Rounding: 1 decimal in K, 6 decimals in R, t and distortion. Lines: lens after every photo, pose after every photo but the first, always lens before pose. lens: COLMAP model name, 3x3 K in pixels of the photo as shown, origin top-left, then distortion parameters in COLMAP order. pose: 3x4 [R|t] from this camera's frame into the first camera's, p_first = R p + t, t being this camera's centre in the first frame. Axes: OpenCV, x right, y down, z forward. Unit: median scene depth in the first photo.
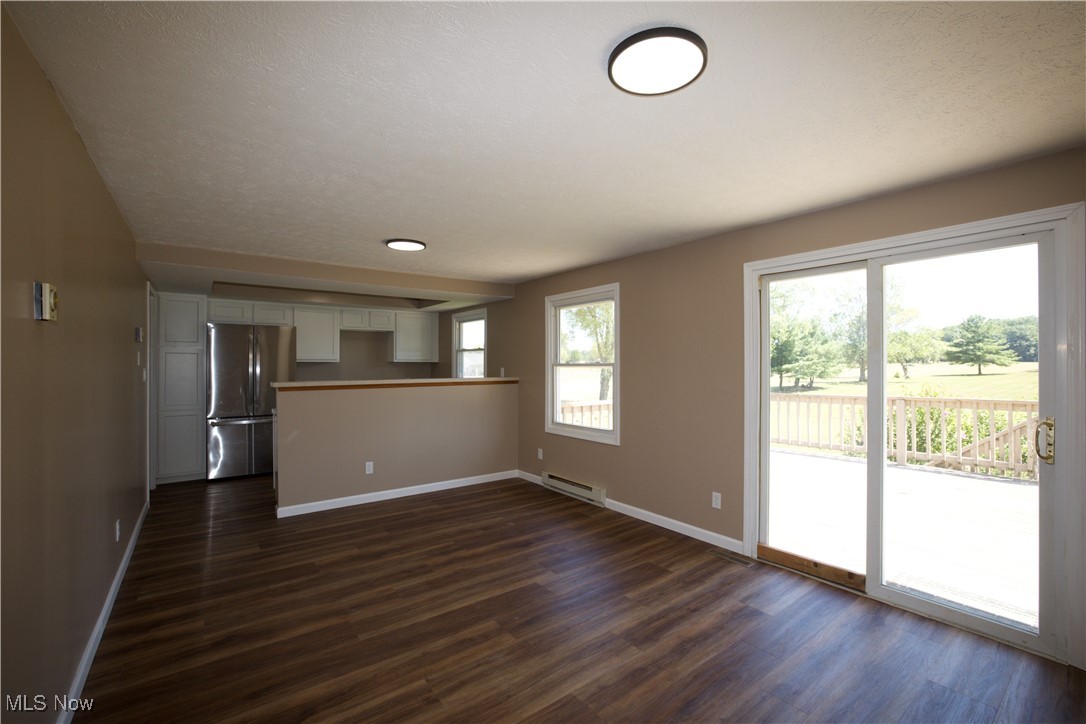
lens RADIAL K [[464.6, 0, 546.8], [0, 464.6, 359.0], [0, 0, 1]] dist [-0.038814, 0.008478]
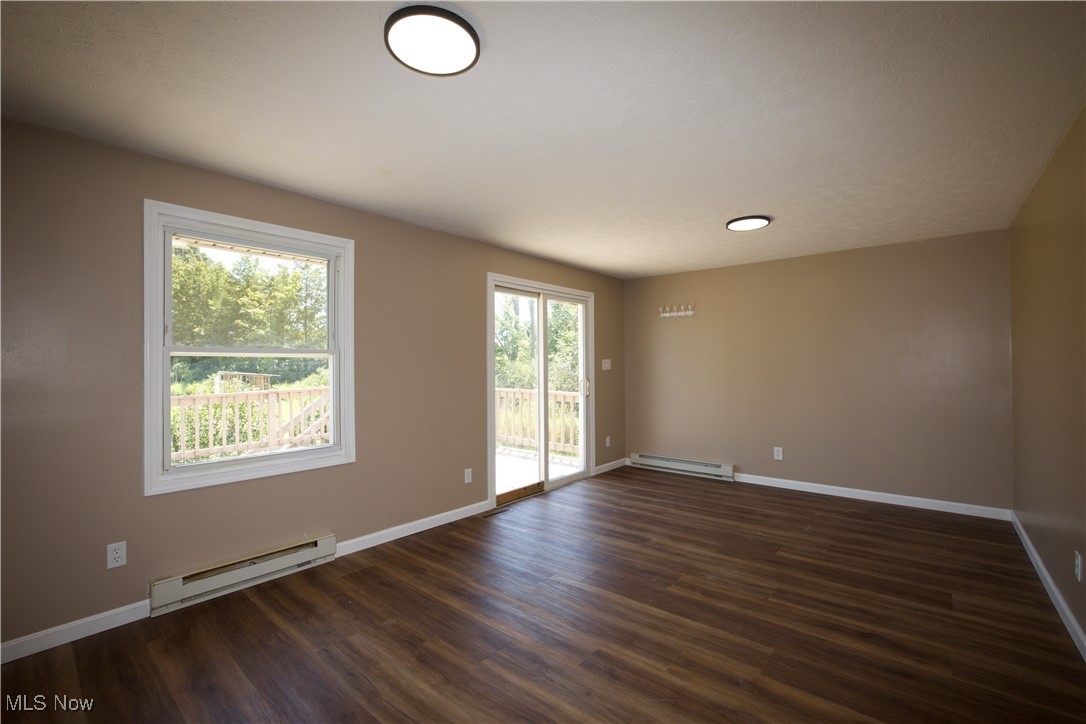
lens RADIAL K [[464.6, 0, 547.7], [0, 464.6, 356.6], [0, 0, 1]] dist [-0.038814, 0.008478]
pose [[-0.227601, 0.025251, 0.973427, -0.803578], [-0.005773, 0.999611, -0.027280, 0.049159], [-0.973737, -0.011828, -0.227367, 1.110365]]
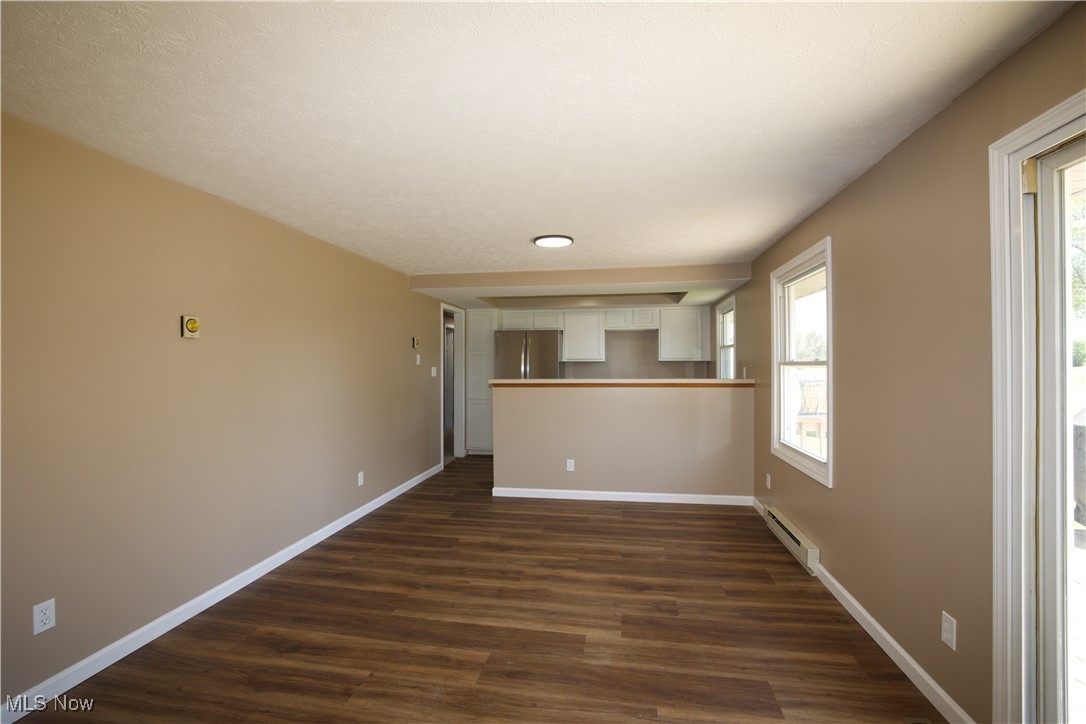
lens RADIAL K [[464.6, 0, 543.5], [0, 464.6, 363.4], [0, 0, 1]] dist [-0.038814, 0.008478]
pose [[0.684024, -0.003674, -0.729450, 0.439947], [0.011800, 0.999912, 0.006028, 0.006340], [0.729364, -0.012731, 0.684008, 0.352511]]
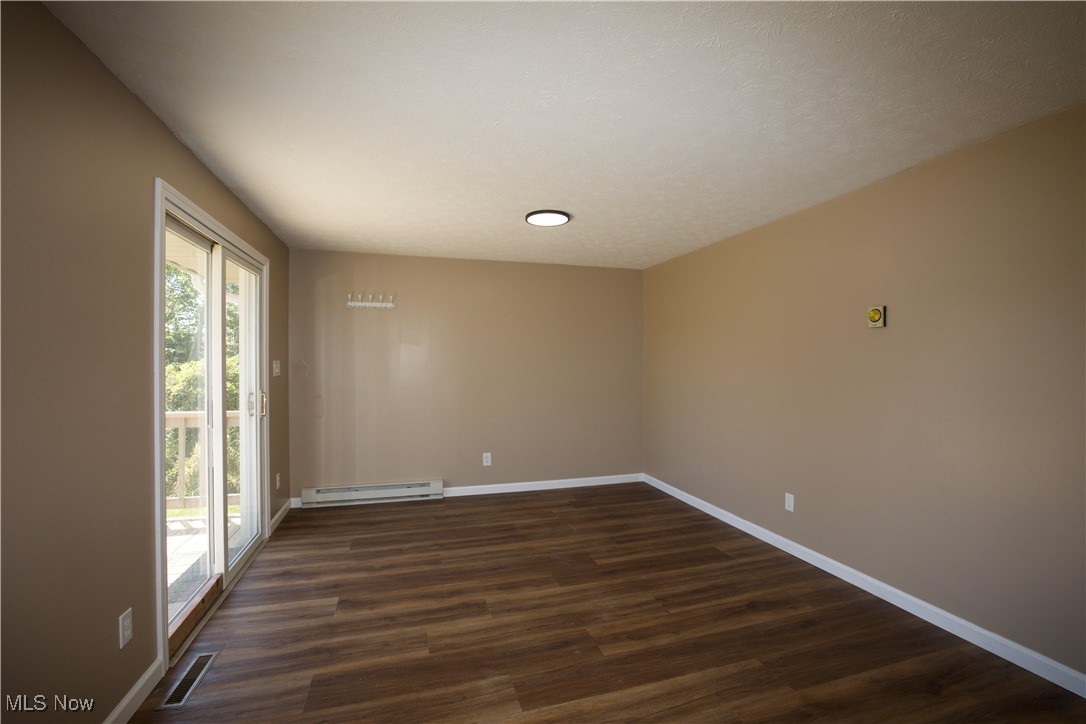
lens RADIAL K [[464.6, 0, 544.7], [0, 464.6, 360.4], [0, 0, 1]] dist [-0.038814, 0.008478]
pose [[-0.939094, 0.005520, 0.343617, -0.223695], [-0.000996, 0.999823, -0.018784, 0.033264], [-0.343660, -0.017982, -0.938922, 1.347616]]
